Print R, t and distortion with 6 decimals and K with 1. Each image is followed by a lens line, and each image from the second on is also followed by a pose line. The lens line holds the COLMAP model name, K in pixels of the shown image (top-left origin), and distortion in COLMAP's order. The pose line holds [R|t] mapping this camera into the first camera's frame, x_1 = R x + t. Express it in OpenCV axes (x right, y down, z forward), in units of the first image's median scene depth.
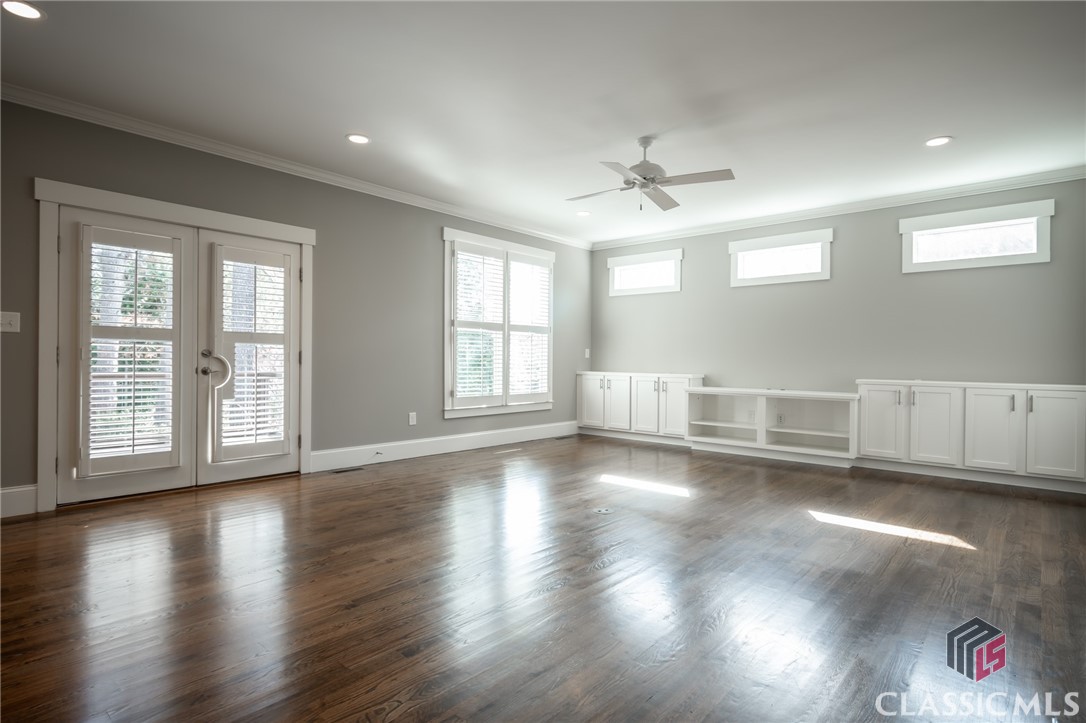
lens RADIAL K [[574.5, 0, 542.4], [0, 574.5, 363.7], [0, 0, 1]] dist [-0.000913, -0.000164]
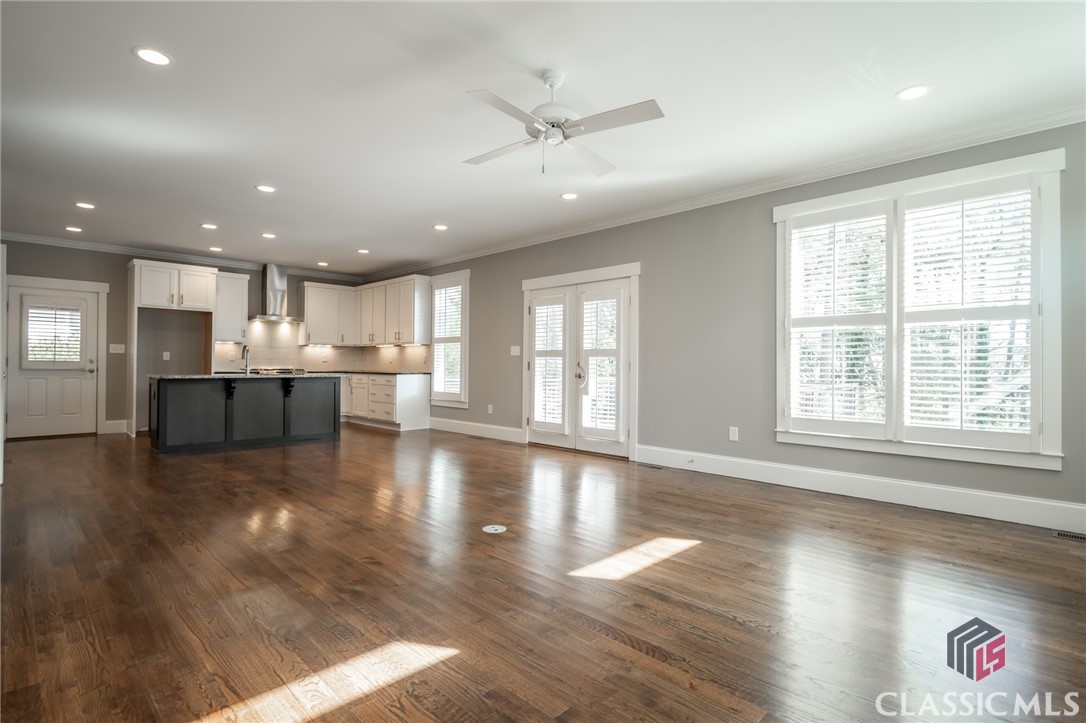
lens RADIAL K [[527.9, 0, 533.8], [0, 527.9, 364.0], [0, 0, 1]] dist [0.002047, -0.001231]
pose [[-0.086107, -0.015799, -0.996161, 0.817919], [-0.016744, 0.999756, -0.014409, 0.003324], [0.996145, 0.015439, -0.086351, 0.977211]]
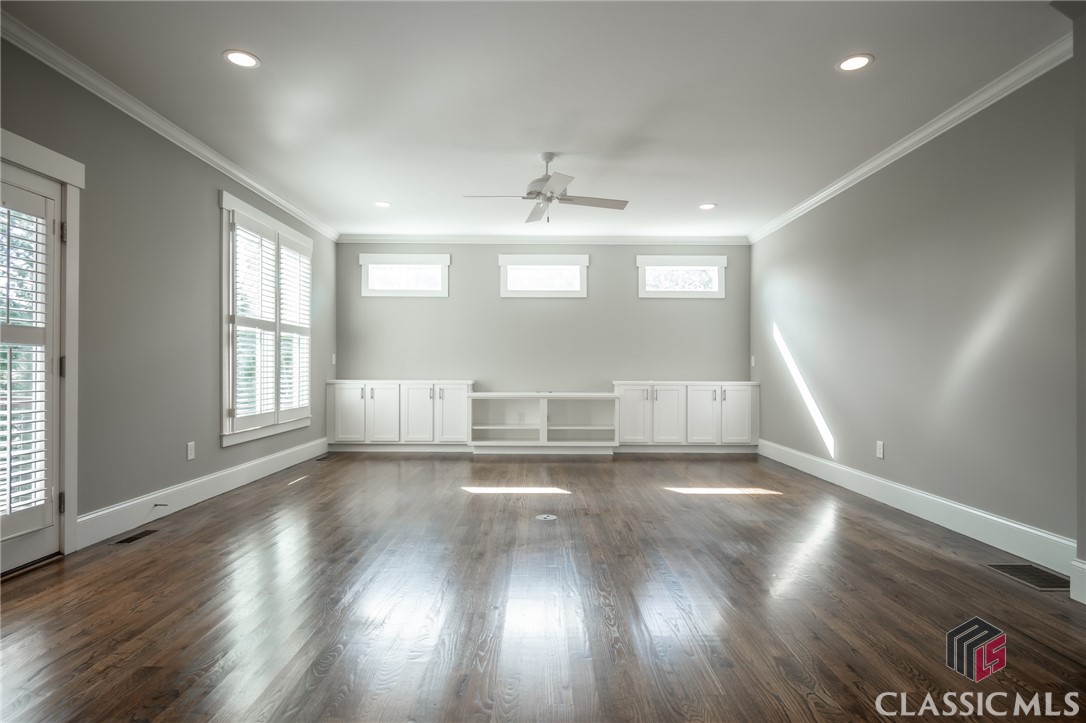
lens RADIAL K [[596.3, 0, 547.3], [0, 596.3, 364.6], [0, 0, 1]] dist [-0.001571, 0.001059]
pose [[0.738900, -0.004422, 0.673800, -0.514602], [0.009081, 0.999953, -0.003395, -0.006630], [-0.673754, 0.008627, 0.738906, 0.193199]]
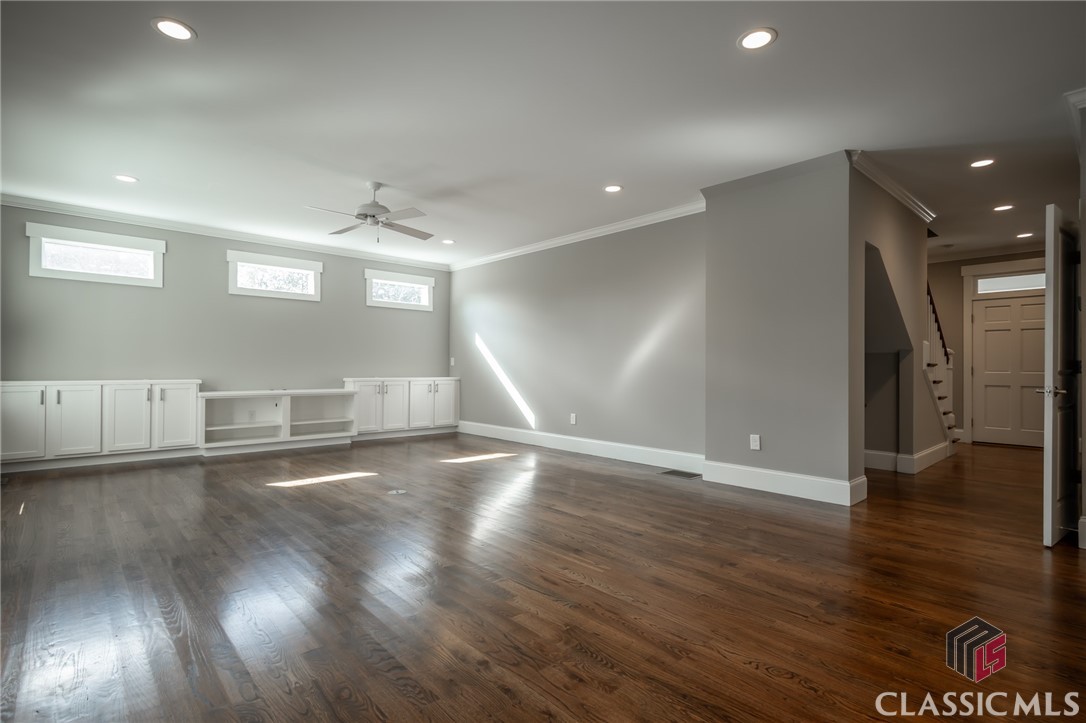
lens RADIAL K [[527.9, 0, 555.9], [0, 527.9, 362.3], [0, 0, 1]] dist [0.002047, -0.001231]
pose [[0.081897, -0.001018, 0.996640, -0.839619], [0.002132, 0.999997, 0.000846, -0.014061], [-0.996639, 0.002056, 0.081899, 0.497221]]
